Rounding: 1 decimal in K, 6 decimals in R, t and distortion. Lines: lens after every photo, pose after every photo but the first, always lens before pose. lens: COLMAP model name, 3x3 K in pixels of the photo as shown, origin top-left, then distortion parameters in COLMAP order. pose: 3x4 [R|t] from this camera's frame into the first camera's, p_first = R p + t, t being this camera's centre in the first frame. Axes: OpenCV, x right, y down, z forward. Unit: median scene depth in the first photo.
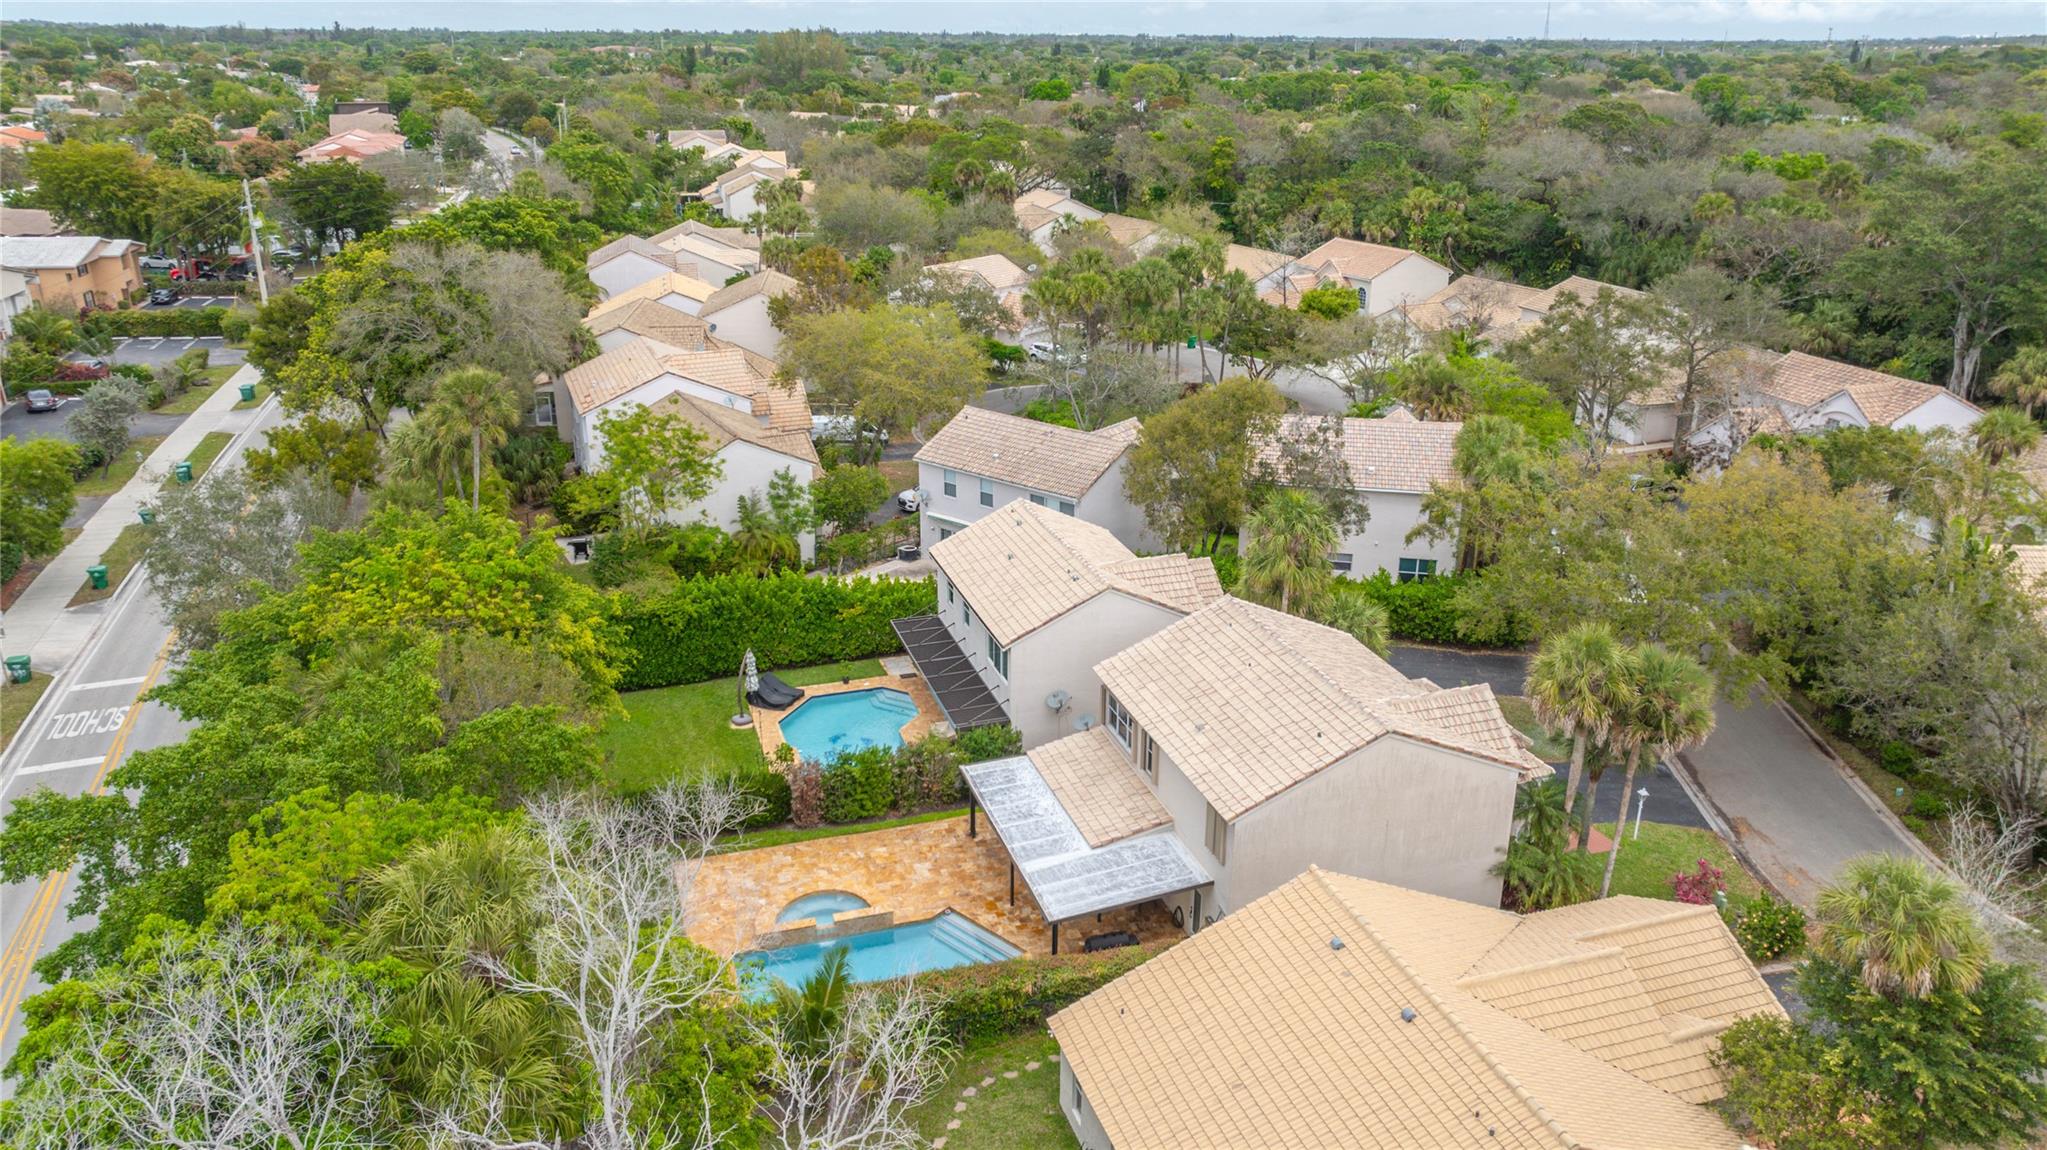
lens RADIAL K [[1409.7, 0, 1023.5], [0, 1409.7, 575.0], [0, 0, 1]] dist [-0.008617, 0.003414]
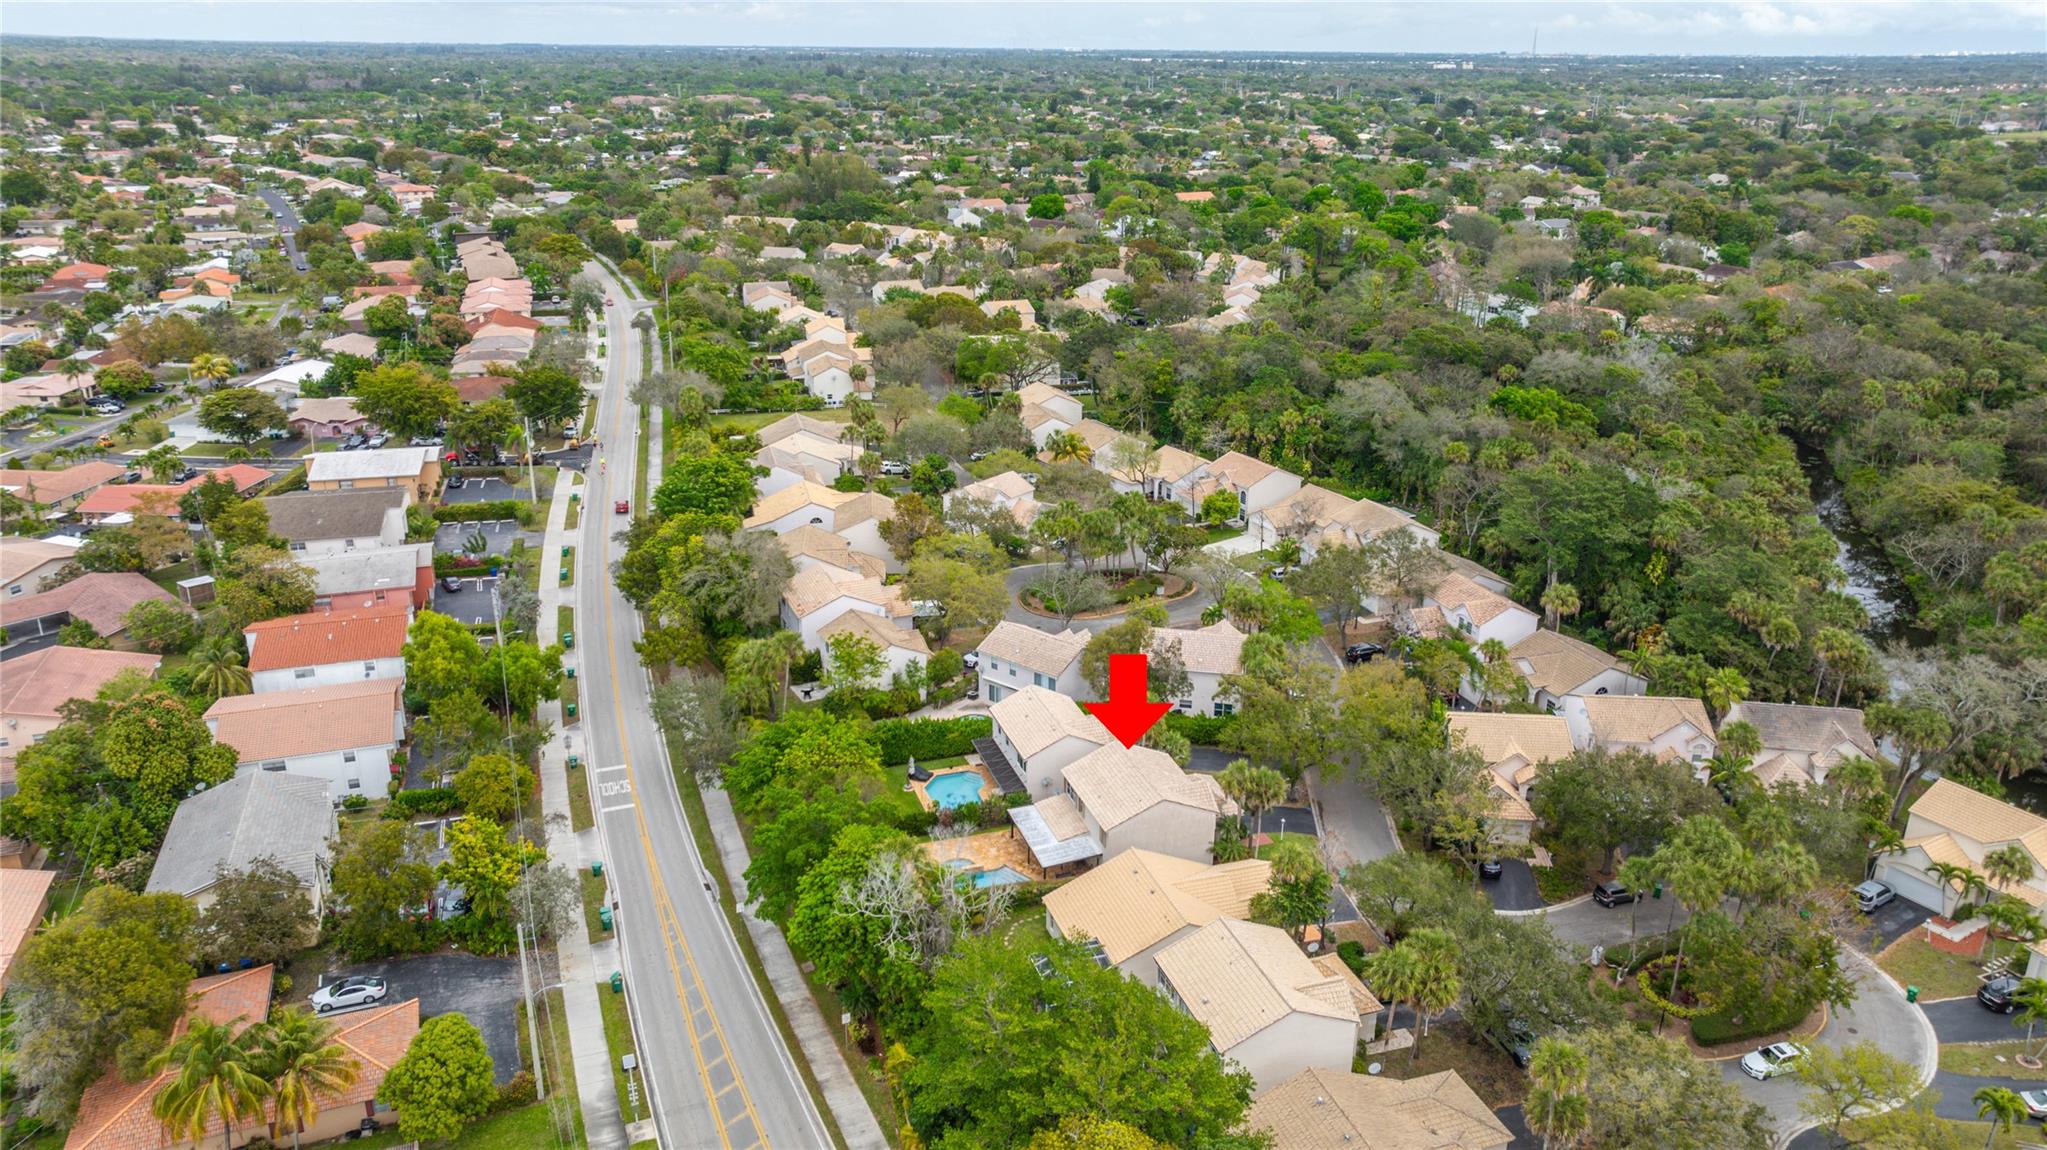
lens RADIAL K [[1409.7, 0, 1023.5], [0, 1409.7, 575.0], [0, 0, 1]] dist [-0.008617, 0.003414]
pose [[0.999996, 0.001424, 0.002417, -0.017297], [-0.001408, 0.999978, -0.006527, -0.196299], [-0.002426, 0.006523, 0.999976, -1.116815]]
